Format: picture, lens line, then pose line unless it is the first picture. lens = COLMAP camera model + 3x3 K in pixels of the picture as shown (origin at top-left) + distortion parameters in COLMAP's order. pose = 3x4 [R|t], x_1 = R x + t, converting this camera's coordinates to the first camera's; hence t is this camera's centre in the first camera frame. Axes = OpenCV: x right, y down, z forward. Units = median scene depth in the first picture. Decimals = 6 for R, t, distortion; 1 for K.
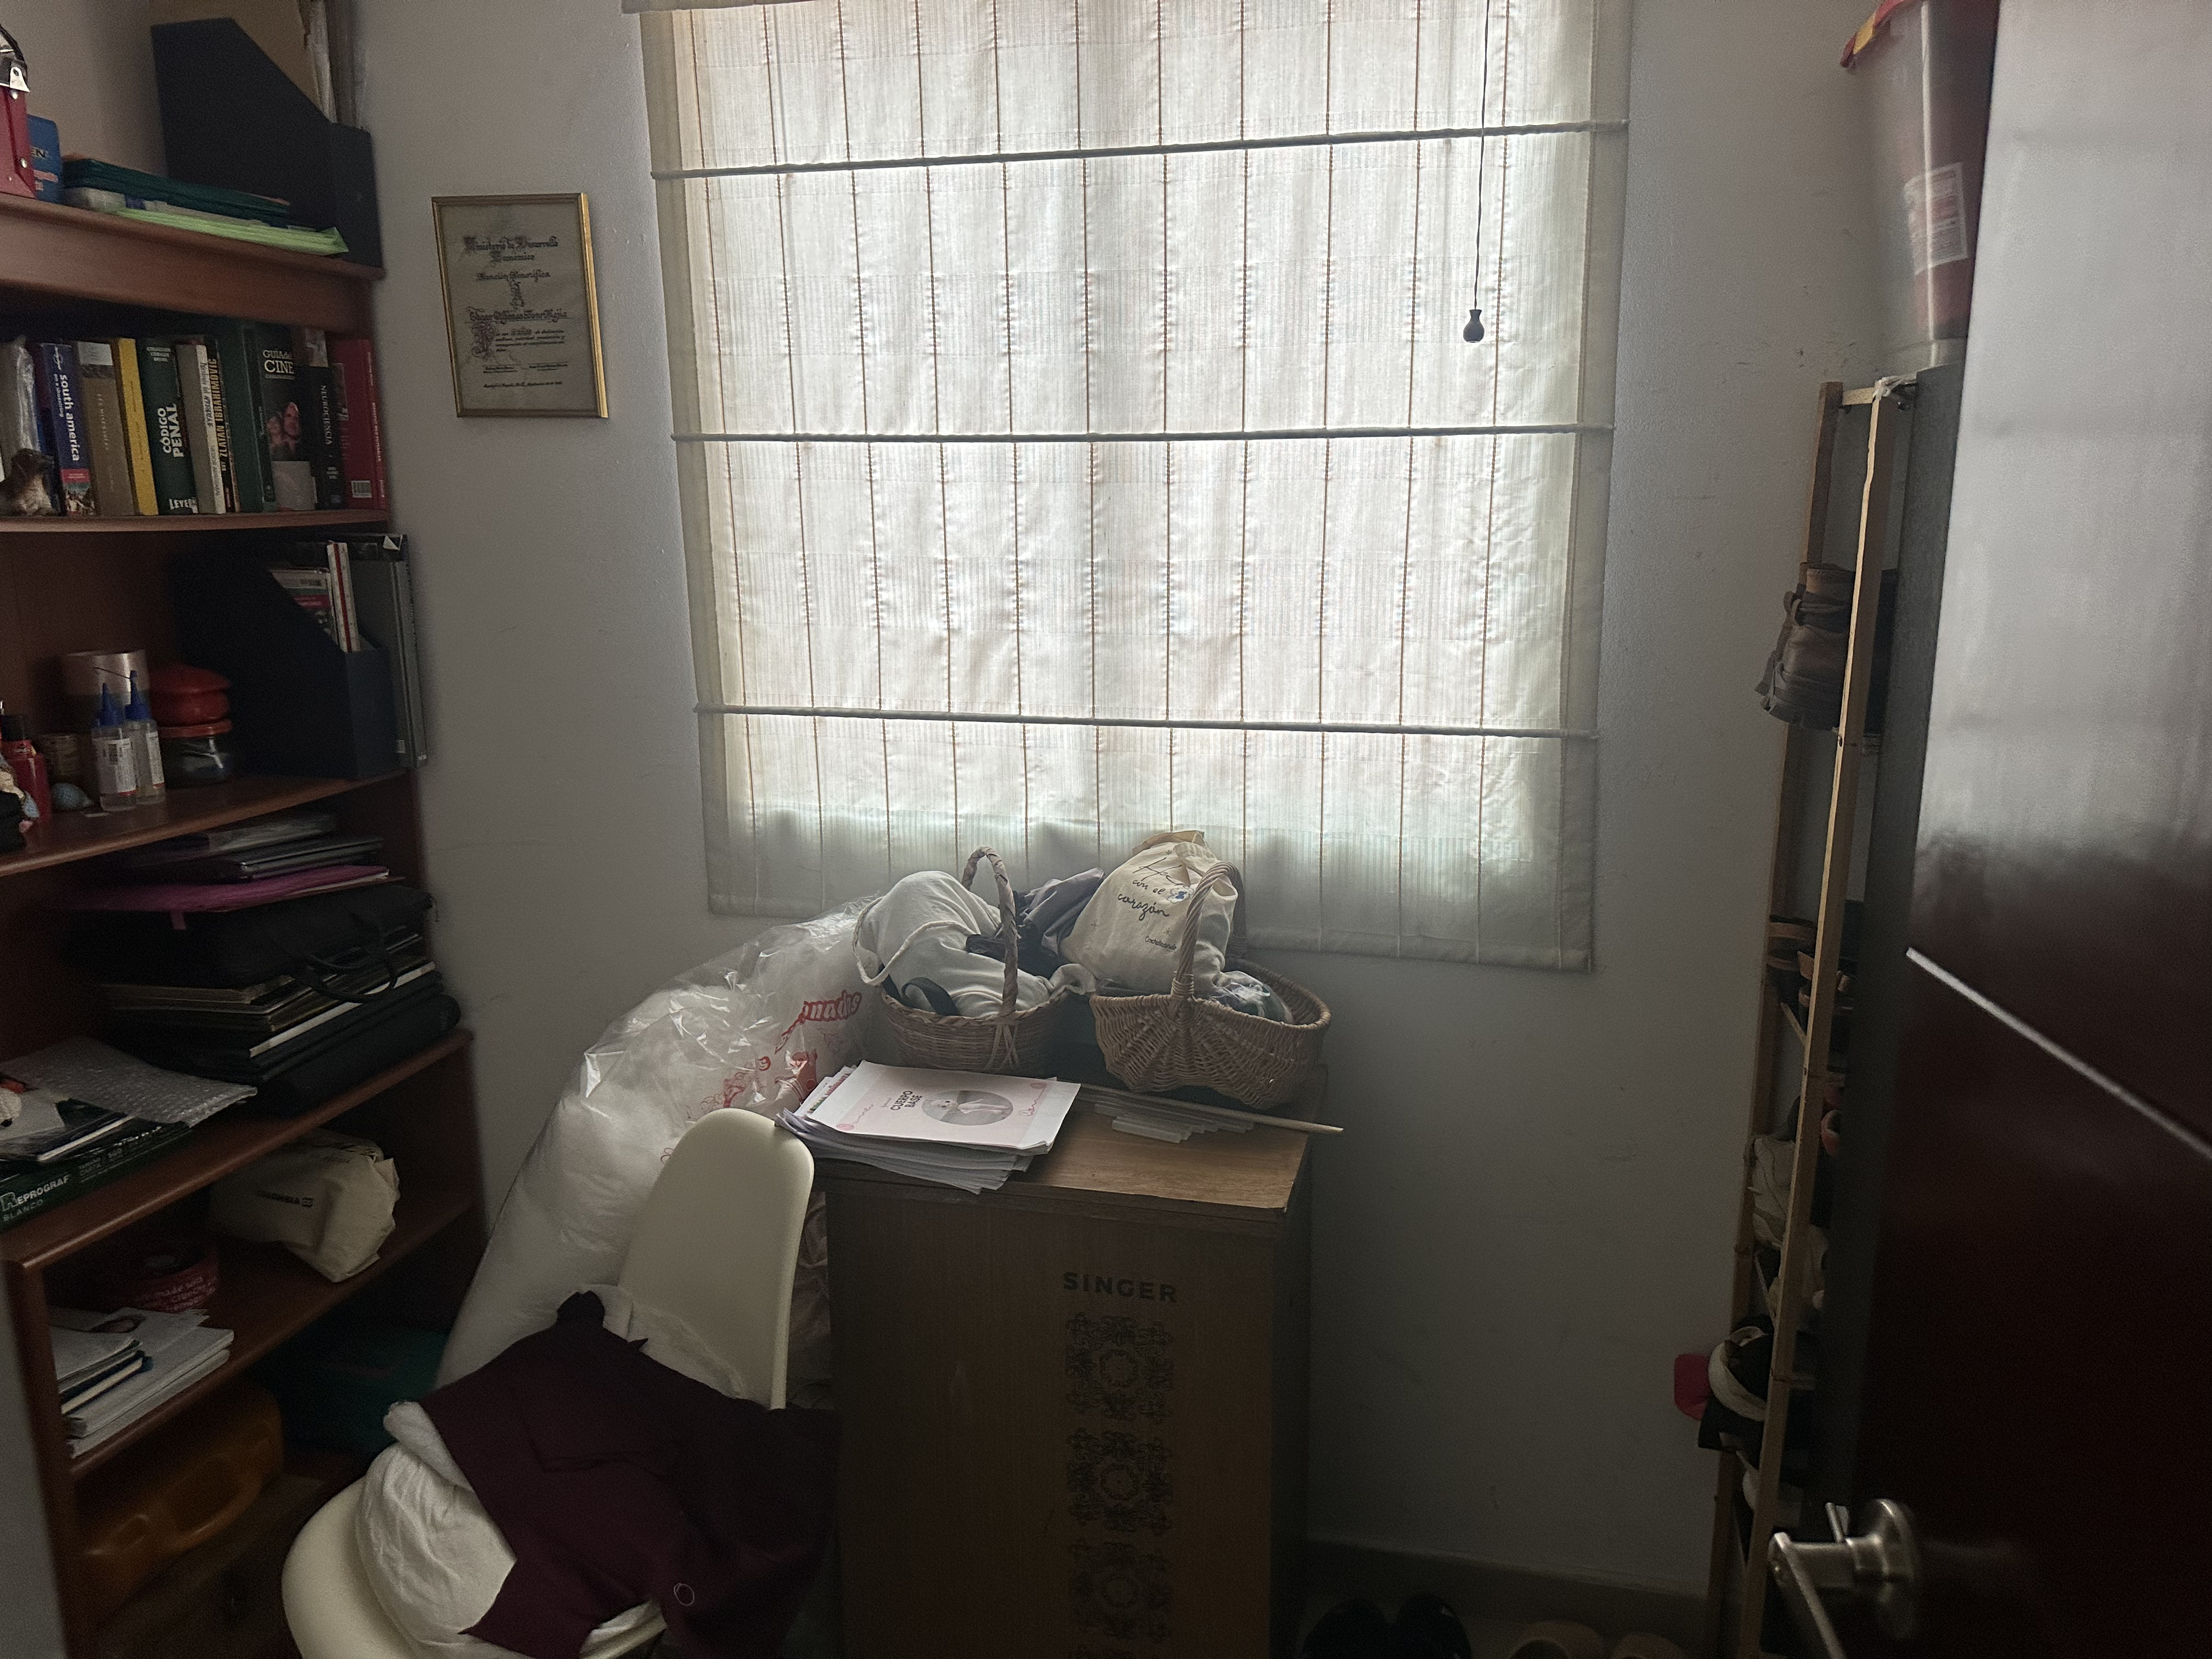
lens RADIAL K [[1560.7, 0, 1106.0], [0, 1560.7, 829.5], [0, 0, 1]] dist [-0.004556, -0.005420]
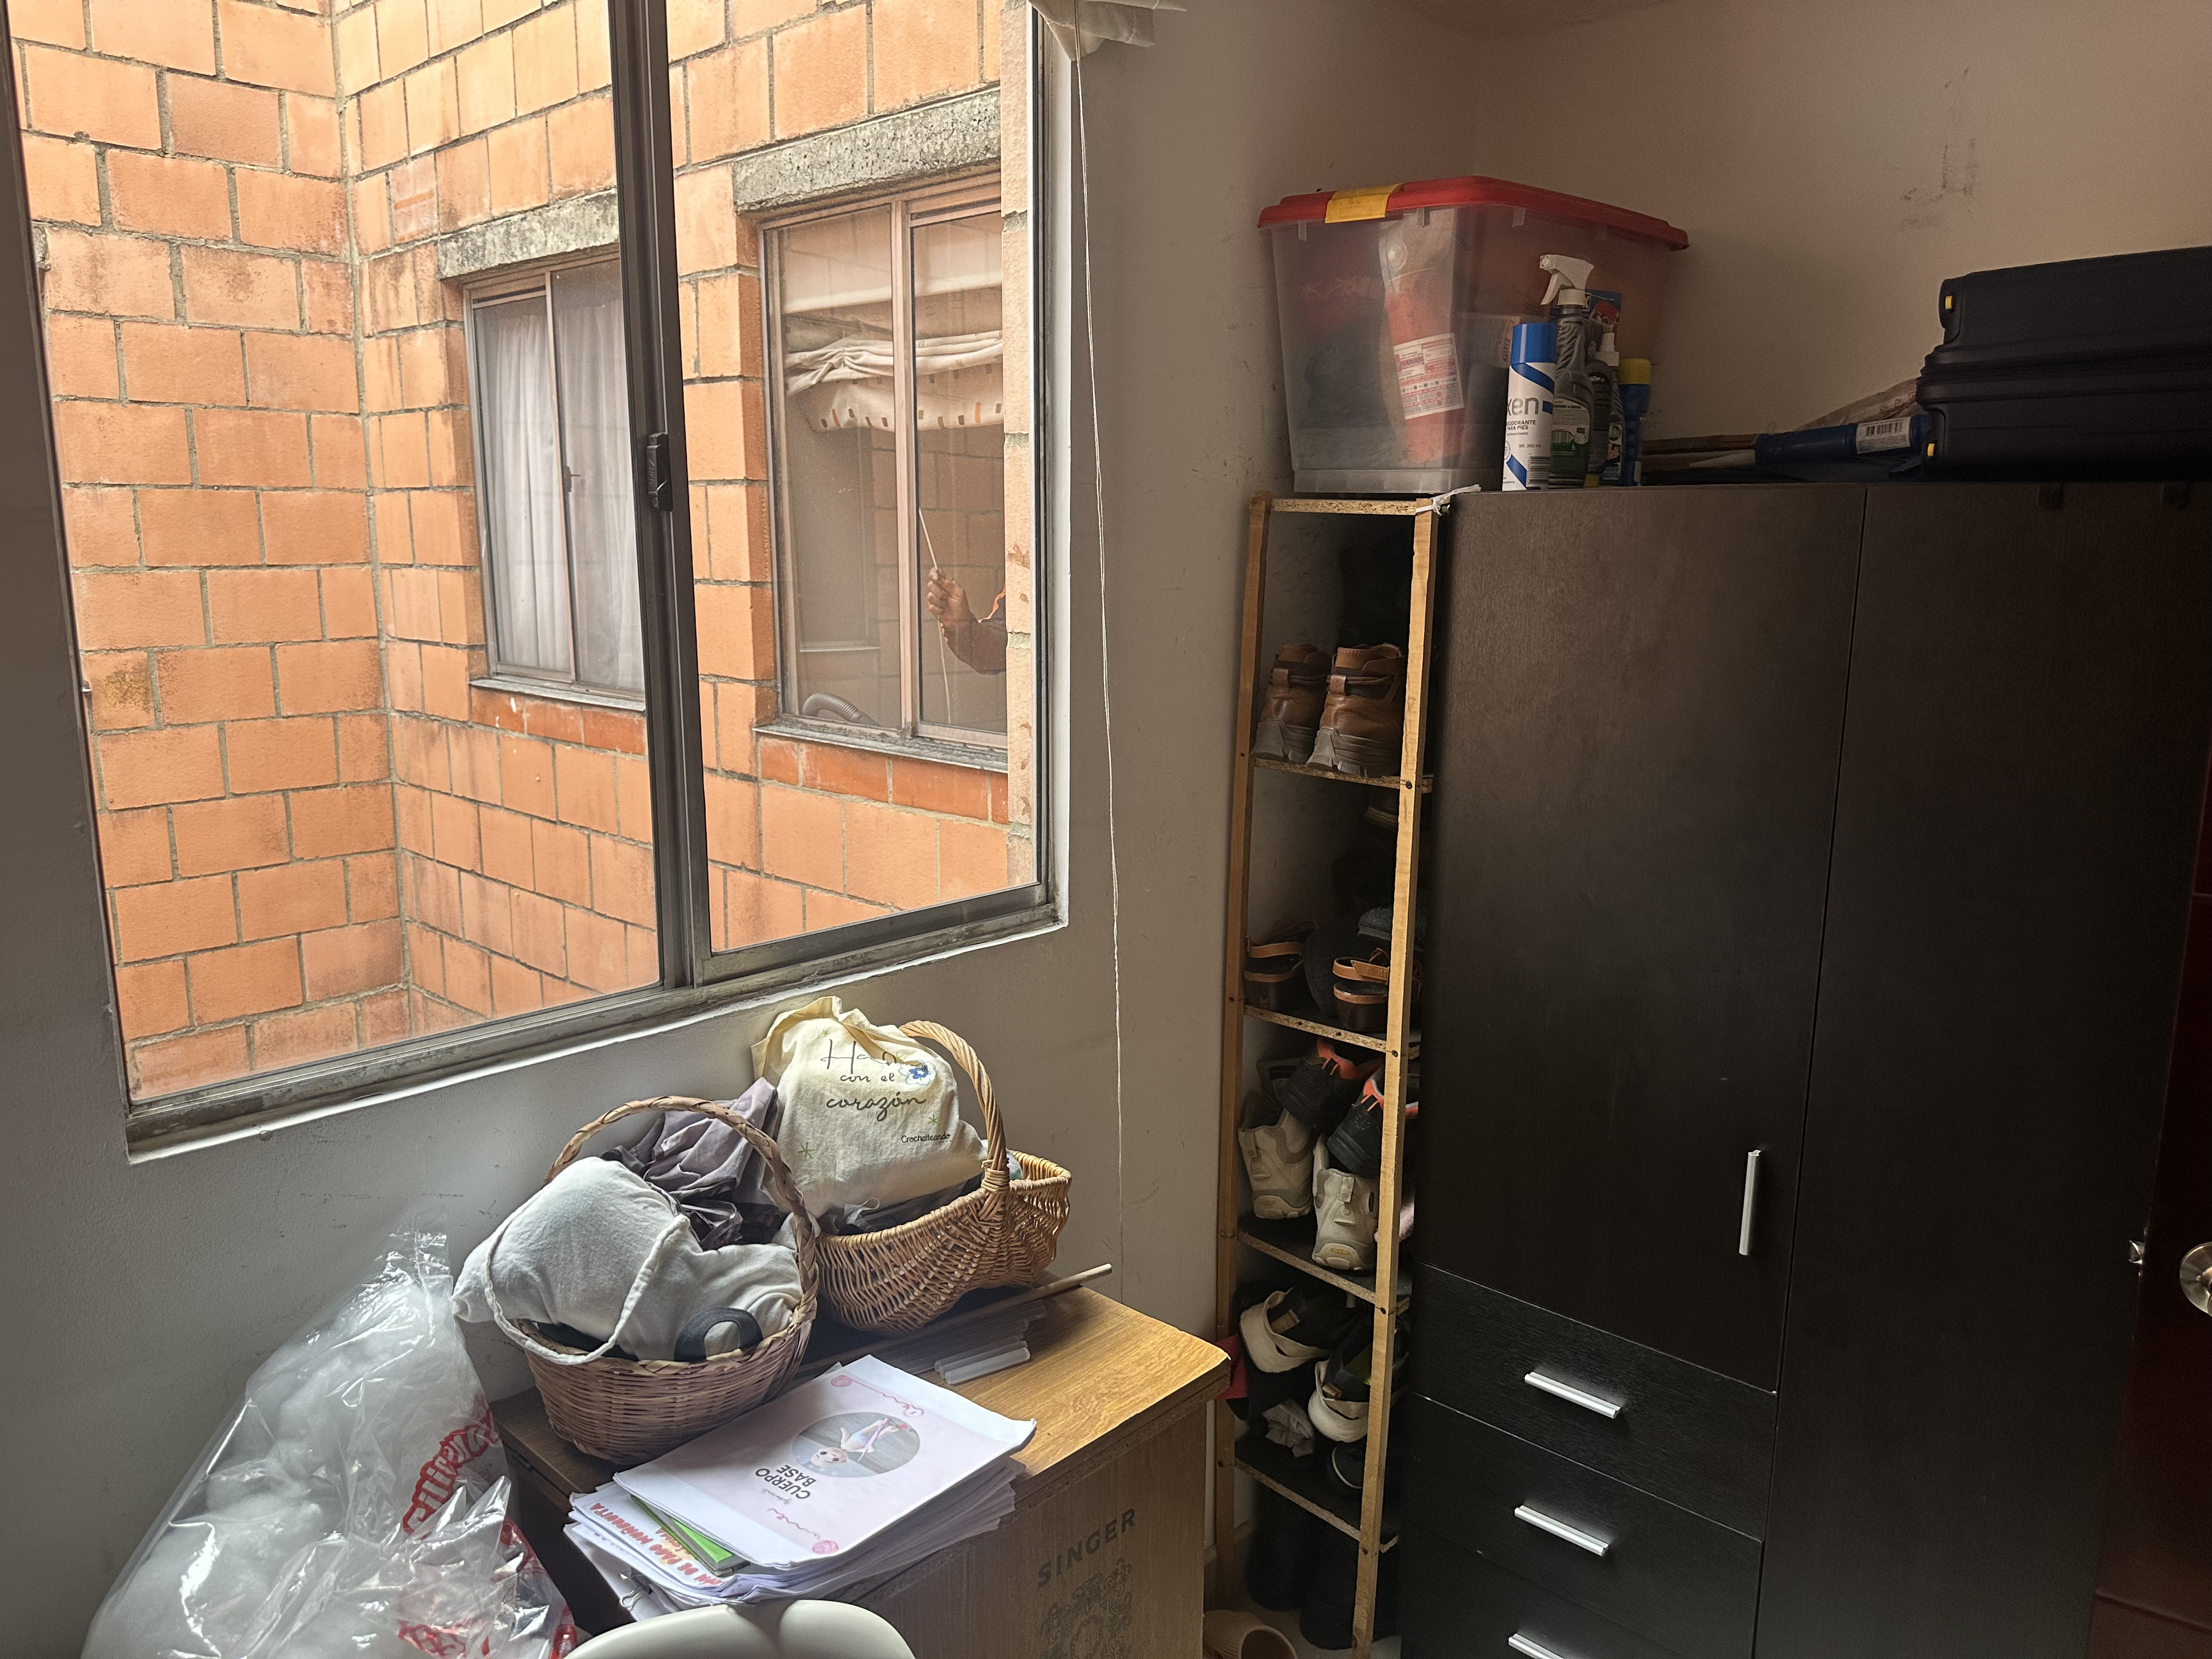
lens RADIAL K [[1560.7, 0, 1106.0], [0, 1560.7, 829.5], [0, 0, 1]] dist [-0.004556, -0.005420]
pose [[0.476359, -0.155696, 0.865356, -0.642653], [0.185168, 0.979889, 0.074372, -0.140146], [-0.859531, 0.124808, 0.495609, 0.528029]]
